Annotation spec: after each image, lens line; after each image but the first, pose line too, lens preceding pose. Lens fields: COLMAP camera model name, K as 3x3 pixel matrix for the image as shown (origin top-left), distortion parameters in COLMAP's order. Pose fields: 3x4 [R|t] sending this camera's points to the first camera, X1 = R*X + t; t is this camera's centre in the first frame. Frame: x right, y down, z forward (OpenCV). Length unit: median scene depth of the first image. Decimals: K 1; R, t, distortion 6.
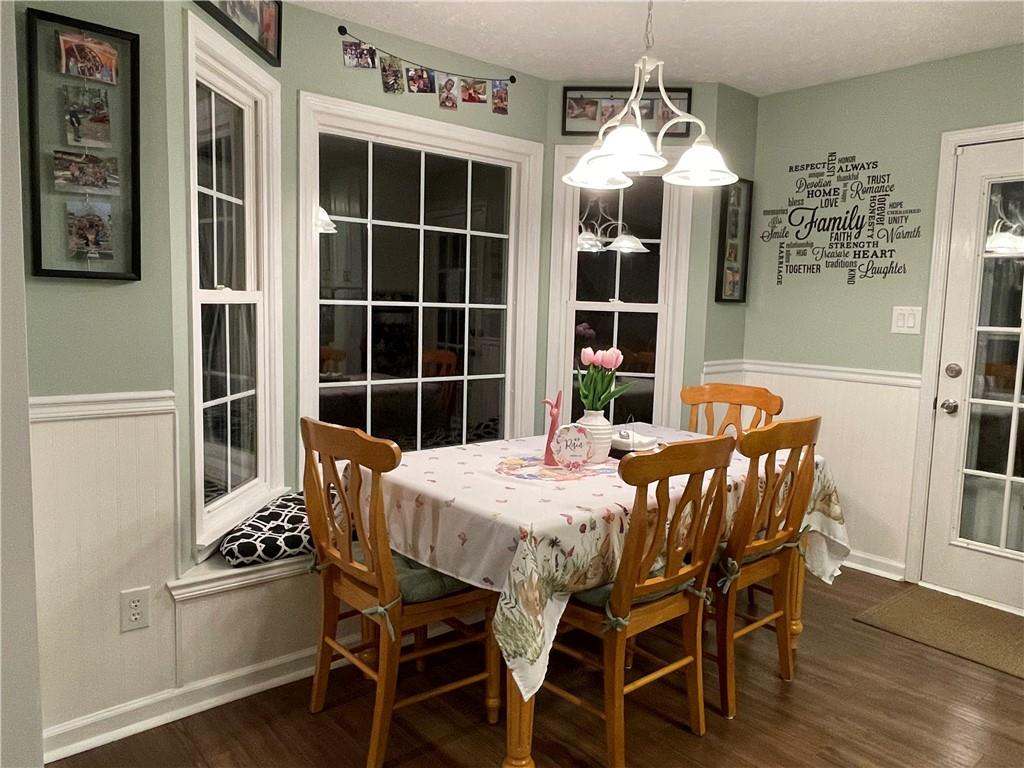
lens RADIAL K [[729.4, 0, 509.1], [0, 729.4, 380.5], [0, 0, 1]] dist [0.010347, 0.001096]
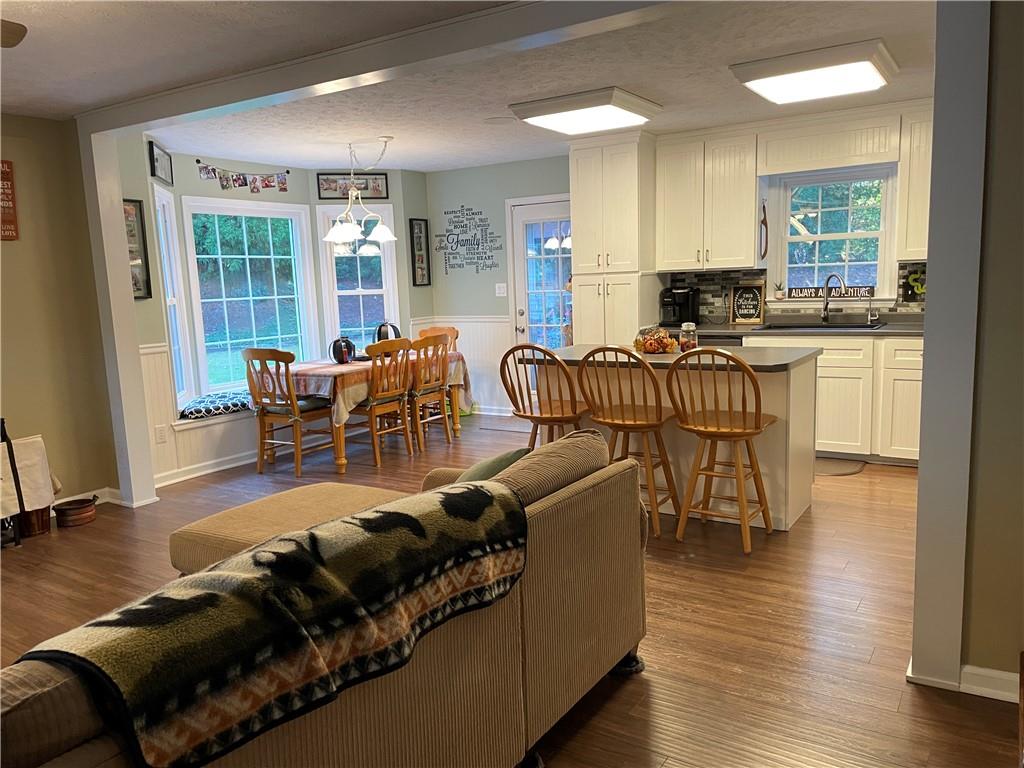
lens RADIAL K [[774.8, 0, 509.4], [0, 774.8, 390.0], [0, 0, 1]] dist [0.007224, -0.005809]
pose [[0.955517, -0.101627, 0.276873, -0.058349], [0.091277, 0.994567, 0.050050, 0.083601], [-0.280455, -0.022551, 0.959602, -1.028207]]
